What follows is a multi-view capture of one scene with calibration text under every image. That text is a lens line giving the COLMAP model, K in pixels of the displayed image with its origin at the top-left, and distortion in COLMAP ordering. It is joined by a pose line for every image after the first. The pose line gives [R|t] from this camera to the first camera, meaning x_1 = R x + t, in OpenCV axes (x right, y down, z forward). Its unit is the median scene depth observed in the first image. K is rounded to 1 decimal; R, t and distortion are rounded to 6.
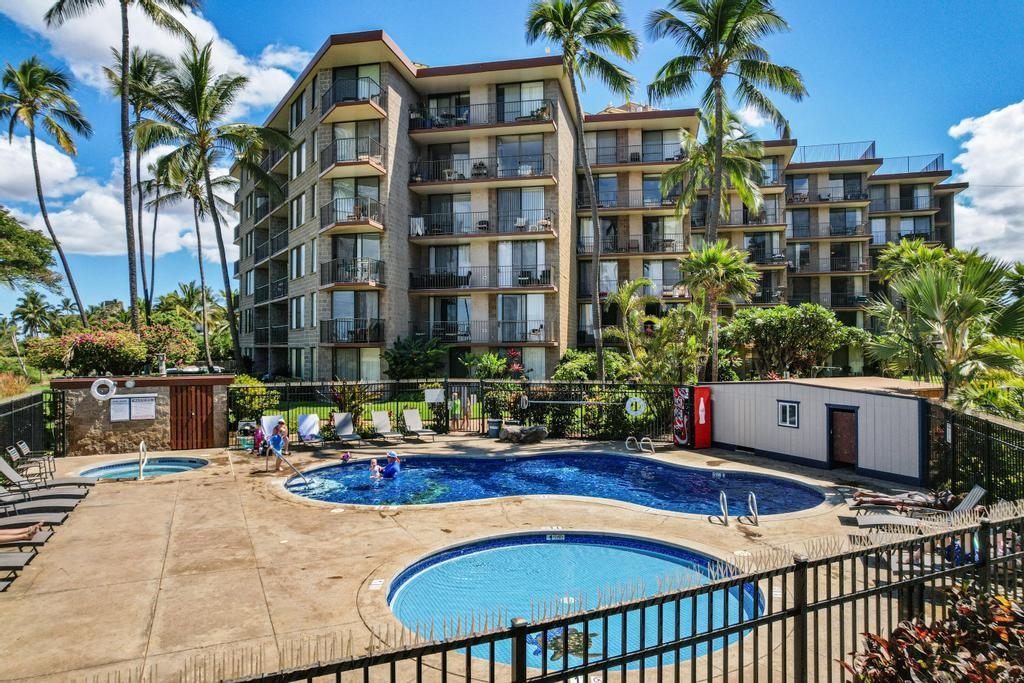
lens RADIAL K [[662.8, 0, 512.0], [0, 662.8, 341.5], [0, 0, 1]] dist [-0.087541, 0.085575]
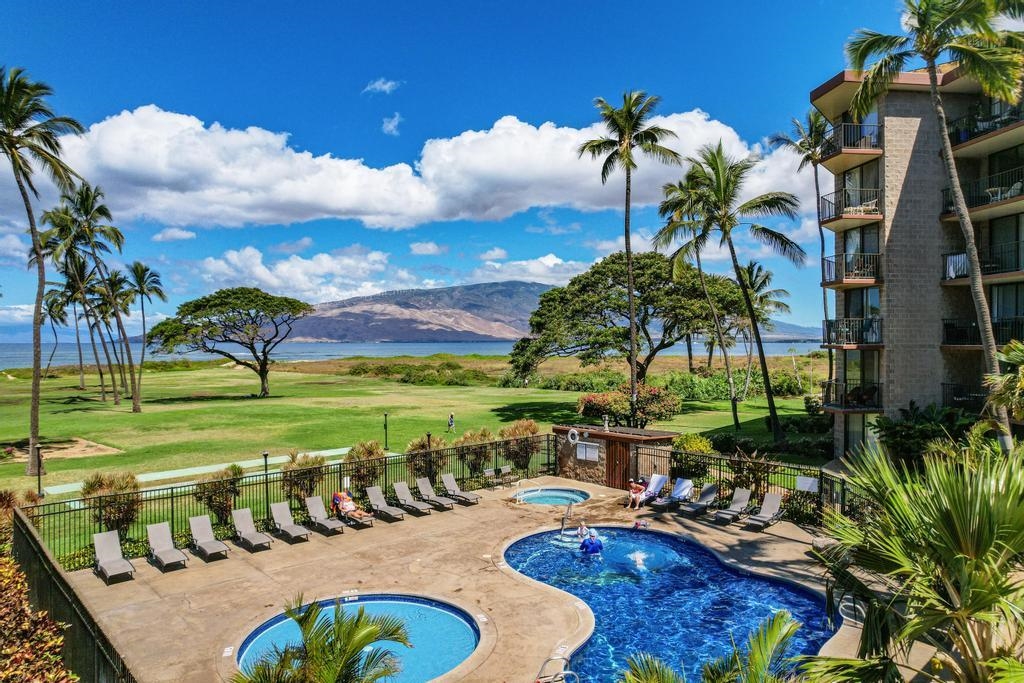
lens RADIAL K [[662.8, 0, 512.0], [0, 662.8, 341.5], [0, 0, 1]] dist [-0.087541, 0.085575]
pose [[0.302665, 0.004357, -0.953087, 0.510673], [0.007371, 0.999949, 0.006912, -0.103124], [0.953069, -0.009117, 0.302617, 0.272349]]
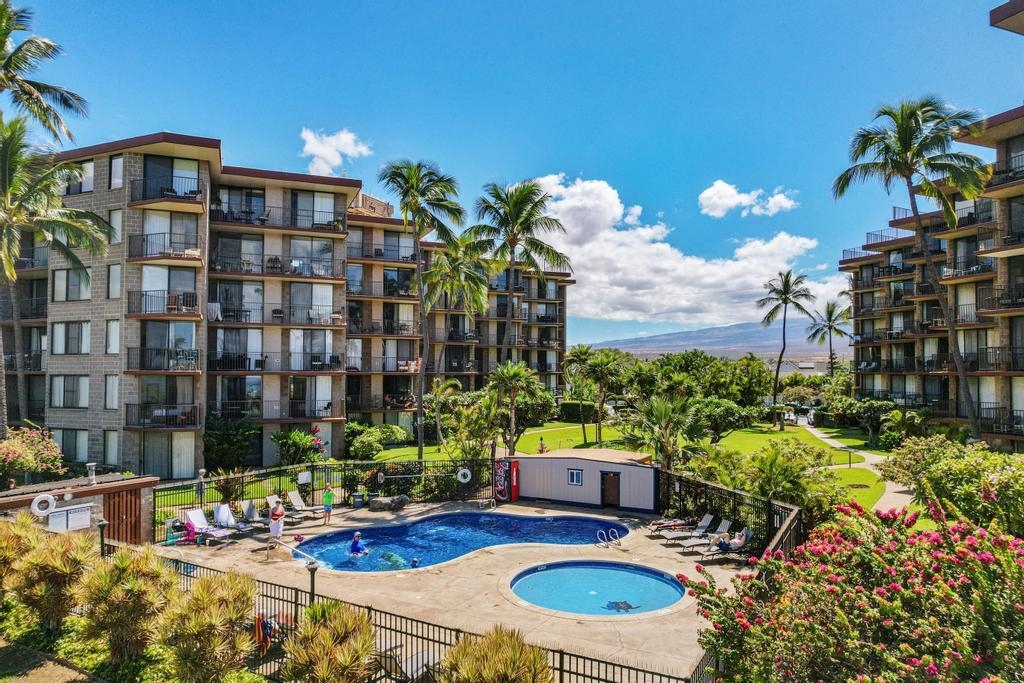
lens RADIAL K [[692.3, 0, 512.0], [0, 692.3, 341.5], [0, 0, 1]] dist [-0.095096, 0.107064]
pose [[0.813667, 0.029055, 0.580605, -0.437002], [-0.008866, 0.999254, -0.037579, -0.098588], [-0.581263, 0.025429, 0.813318, -0.194790]]
